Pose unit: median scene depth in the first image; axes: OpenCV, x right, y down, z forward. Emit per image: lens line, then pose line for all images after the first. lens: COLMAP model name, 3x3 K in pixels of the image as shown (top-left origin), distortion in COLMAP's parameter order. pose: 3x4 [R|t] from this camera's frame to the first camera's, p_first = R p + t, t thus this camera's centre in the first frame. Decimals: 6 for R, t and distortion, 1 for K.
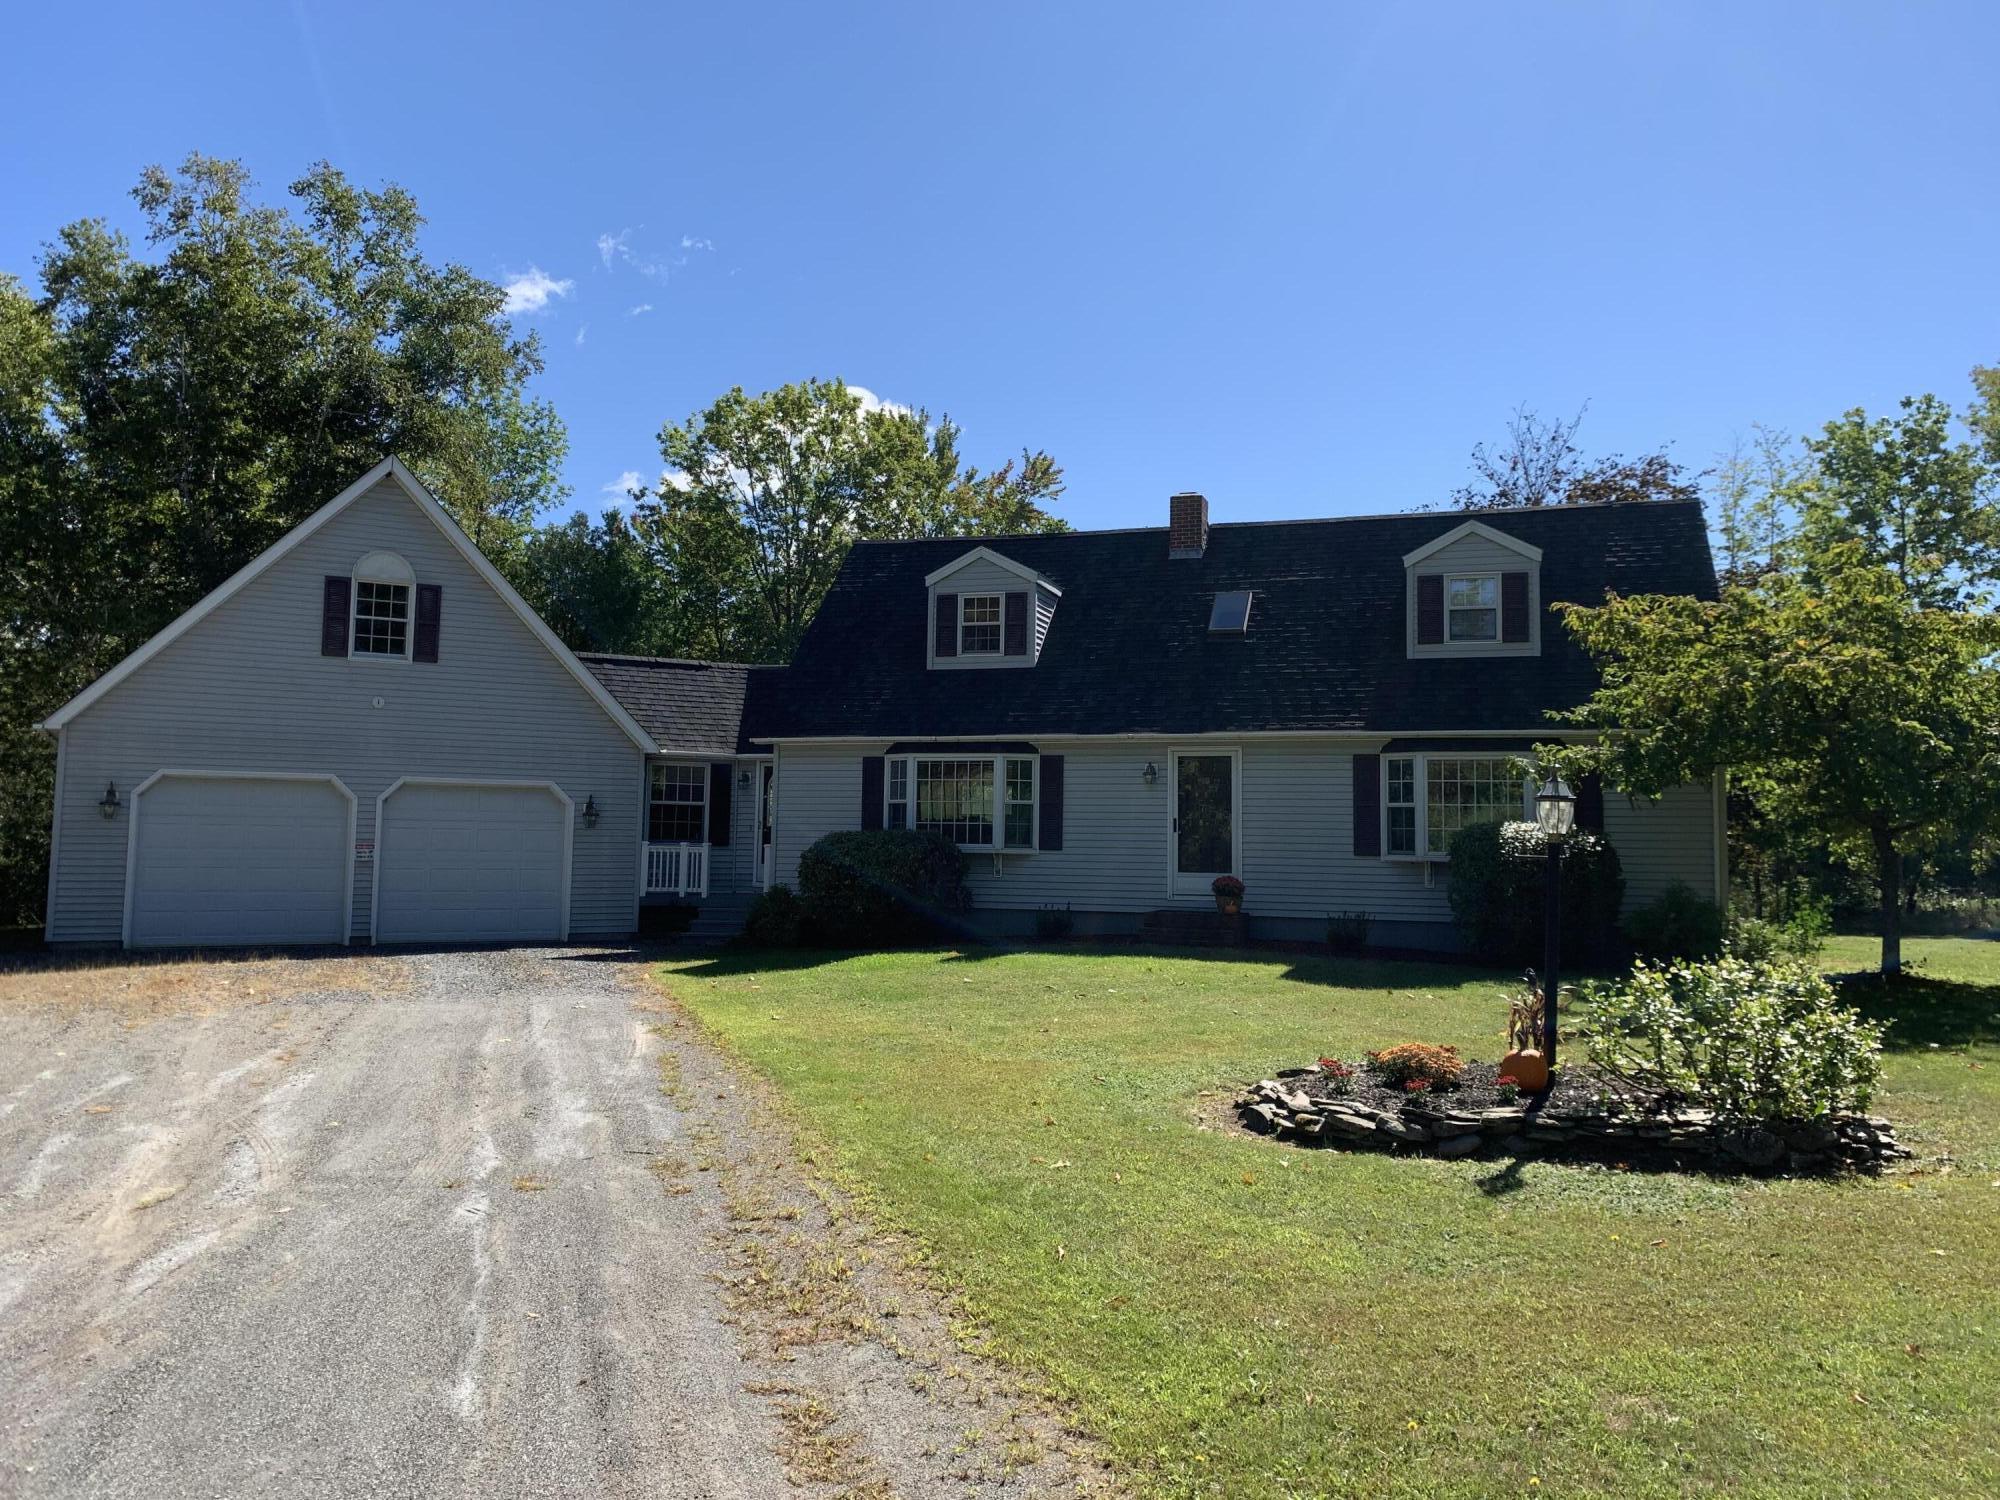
lens RADIAL K [[1514.7, 0, 1004.7], [0, 1514.7, 747.9], [0, 0, 1]] dist [0.046243, -0.025719]
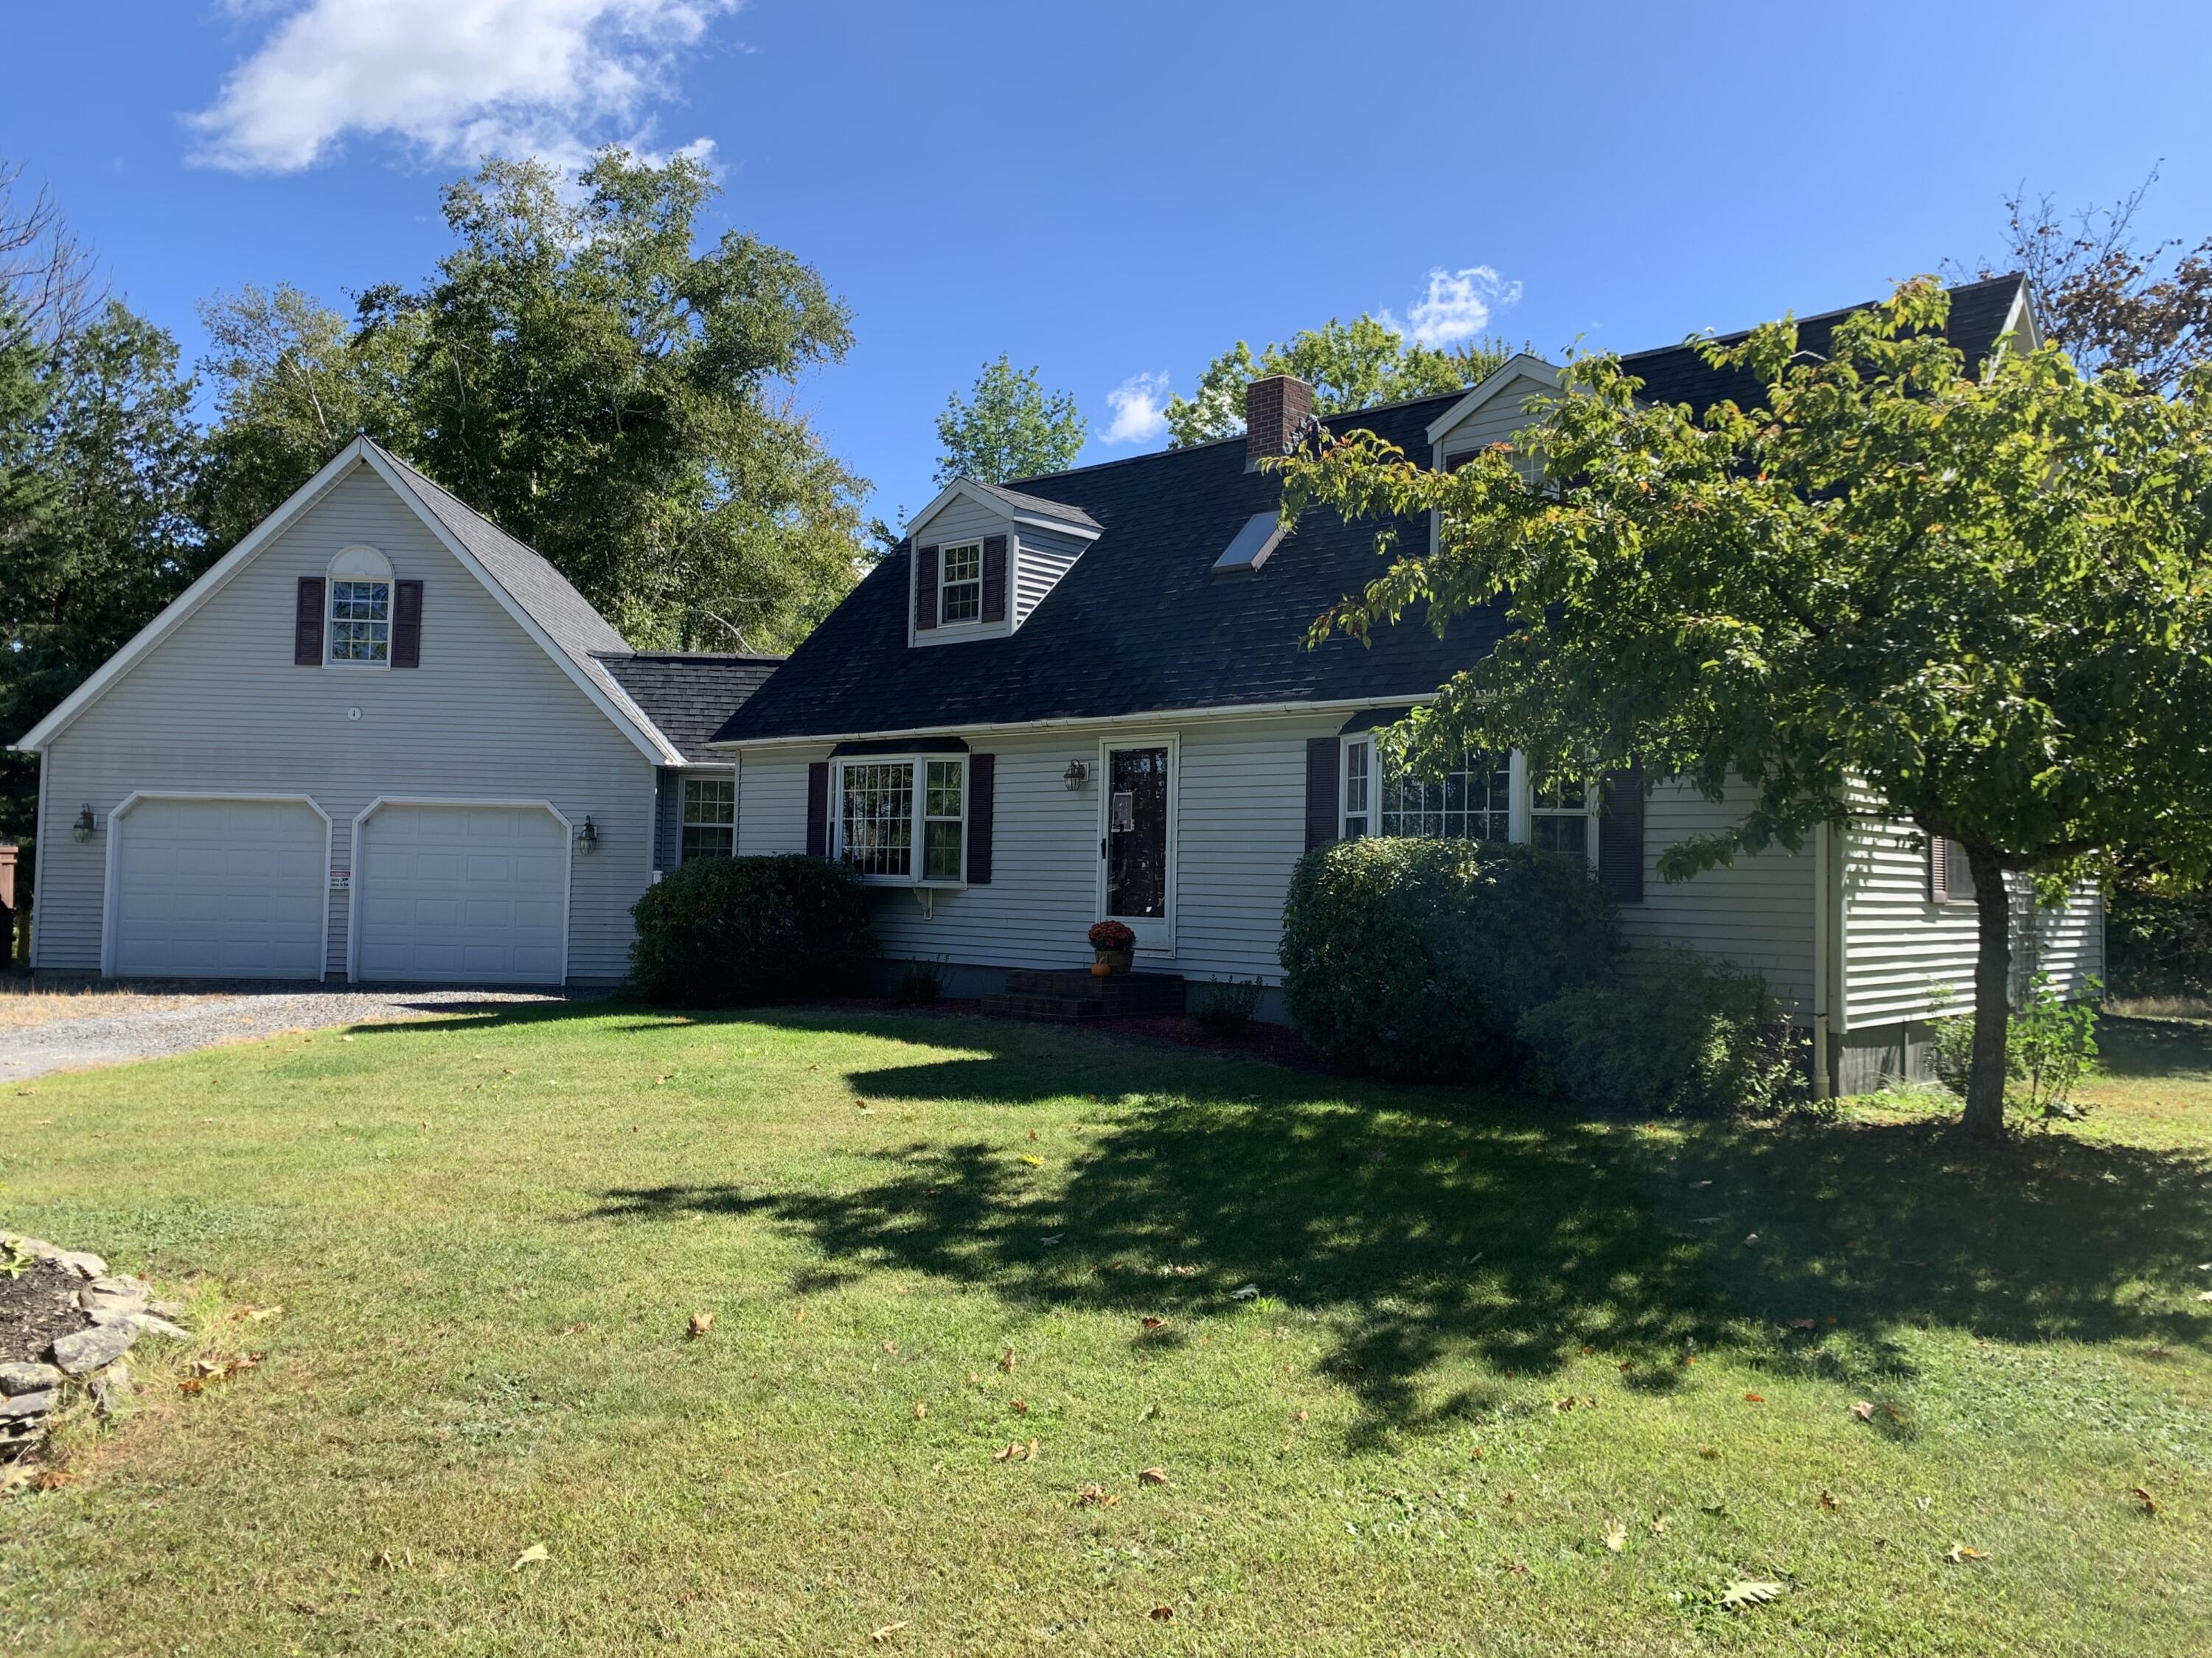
lens RADIAL K [[1675.1, 0, 1117.2], [0, 1675.1, 826.9], [0, 0, 1]] dist [0.046243, -0.025719]
pose [[0.904624, -0.006732, -0.426158, 0.422042], [0.019852, 0.999456, 0.026352, 0.019368], [0.425748, -0.032299, 0.904265, 0.286979]]
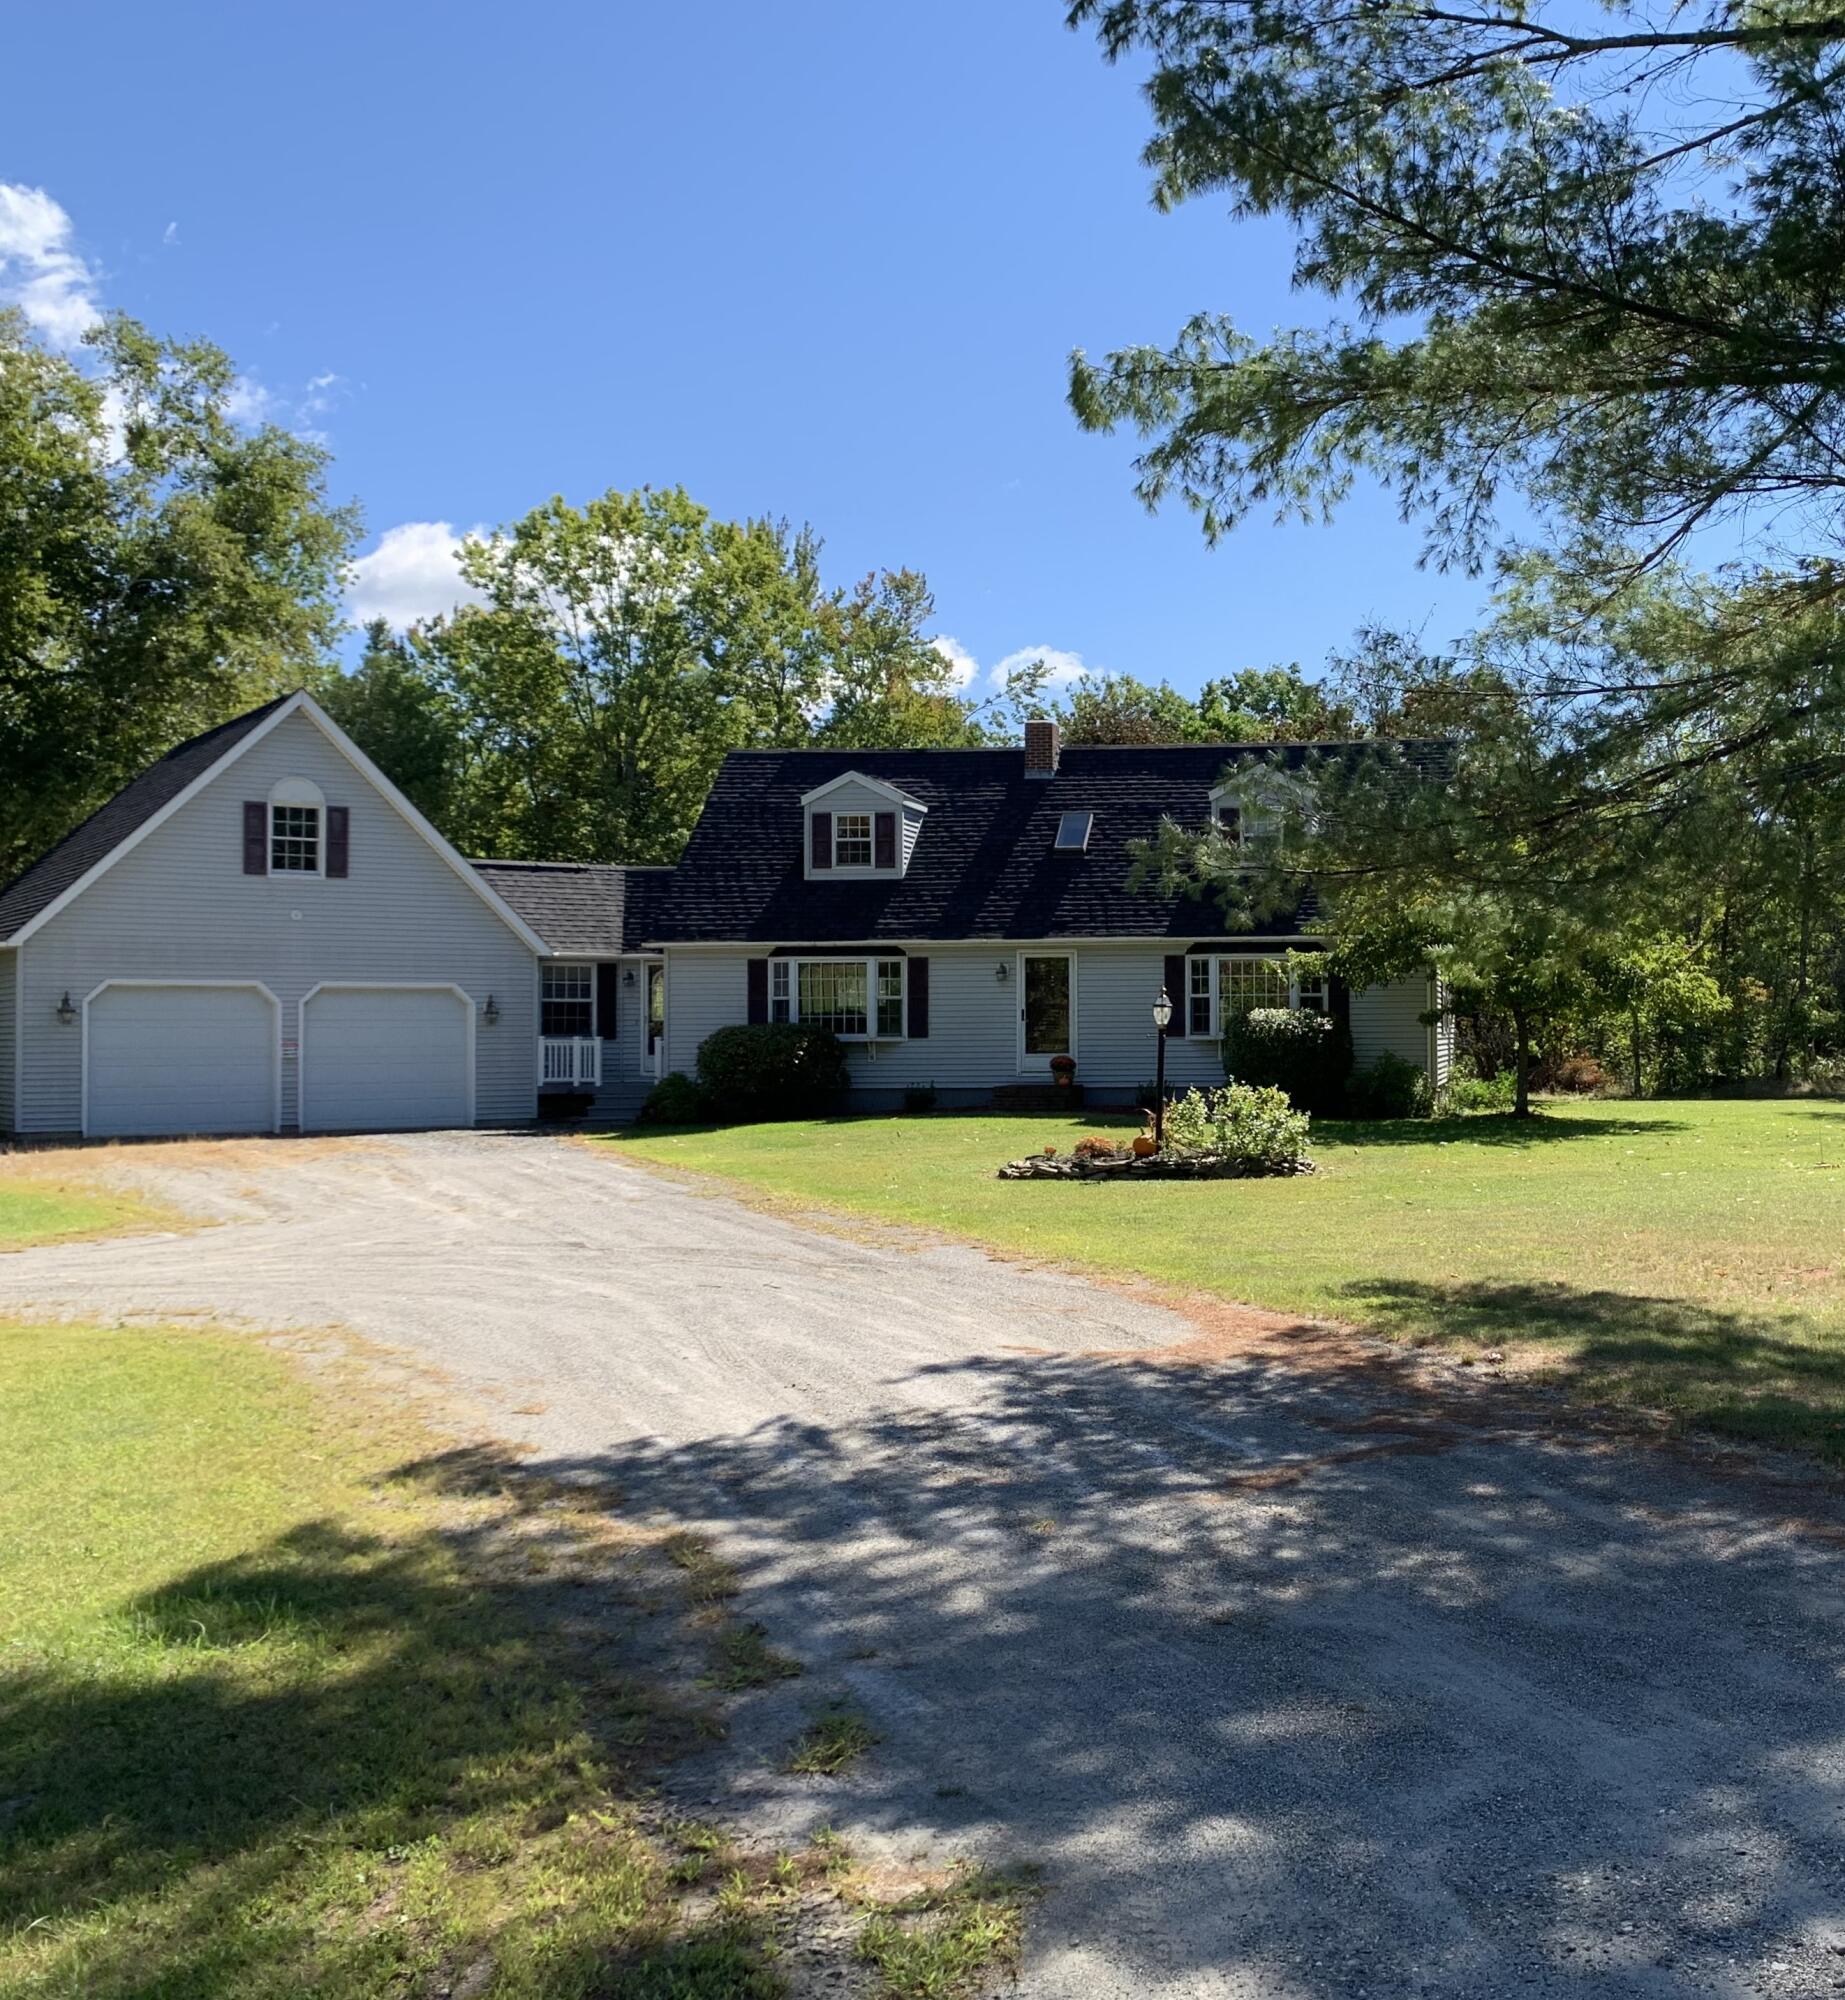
lens RADIAL K [[2161.8, 0, 1377.0], [0, 2161.8, 997.4], [0, 0, 1]] dist [-0.035842, 0.000000]
pose [[0.974094, -0.015123, 0.225636, 0.000255], [0.003895, 0.998735, 0.050127, -0.045008], [-0.226109, -0.047949, 0.972921, -0.688666]]
